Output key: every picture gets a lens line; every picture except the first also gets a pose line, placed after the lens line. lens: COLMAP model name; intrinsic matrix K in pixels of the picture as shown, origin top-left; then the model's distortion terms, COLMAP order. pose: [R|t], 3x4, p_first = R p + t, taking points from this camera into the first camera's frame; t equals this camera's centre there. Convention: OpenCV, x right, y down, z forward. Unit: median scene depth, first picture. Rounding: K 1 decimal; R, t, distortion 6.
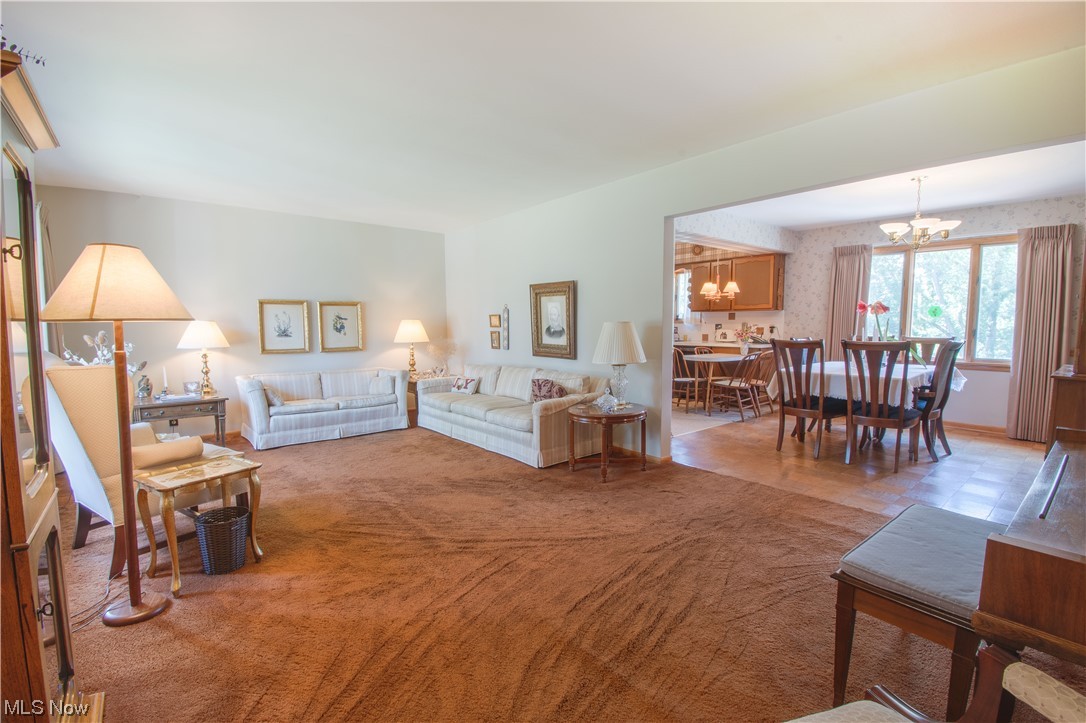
lens RADIAL K [[478.7, 0, 539.2], [0, 478.7, 361.5], [0, 0, 1]] dist [0.000651, -0.016233]
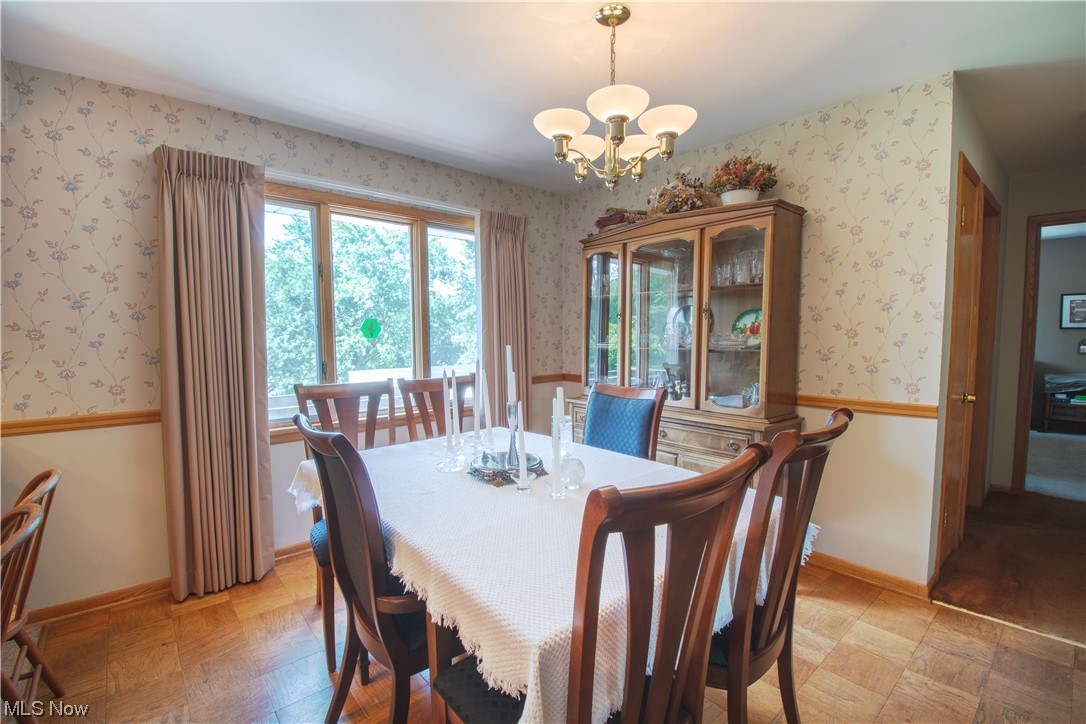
lens RADIAL K [[478.4, 0, 544.9], [0, 478.4, 365.0], [0, 0, 1]] dist [0.025408, -0.032229]
pose [[-0.047953, -0.068353, 0.996508, 0.257175], [0.087832, 0.993503, 0.072373, -0.083774], [-0.994980, 0.090995, -0.041638, 0.819310]]
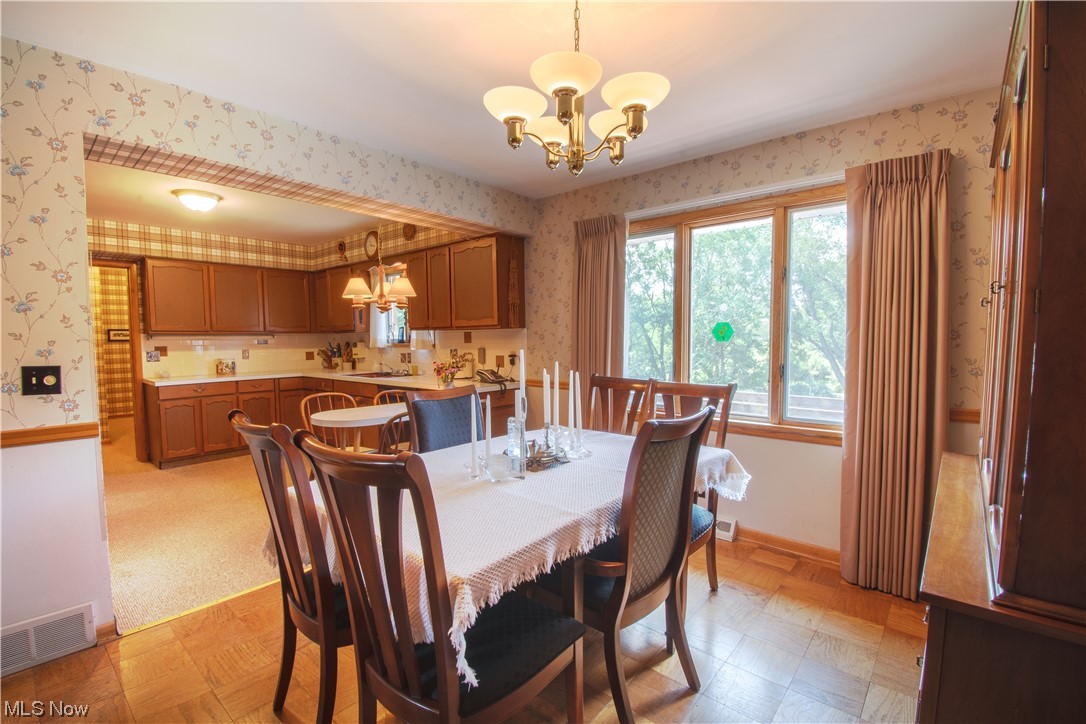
lens RADIAL K [[478.4, 0, 544.9], [0, 478.4, 365.0], [0, 0, 1]] dist [0.025408, -0.032229]
pose [[0.982486, -0.016162, 0.185636, 0.515347], [0.020509, 0.999558, -0.021524, -0.056488], [-0.185206, 0.024954, 0.982383, 0.476575]]
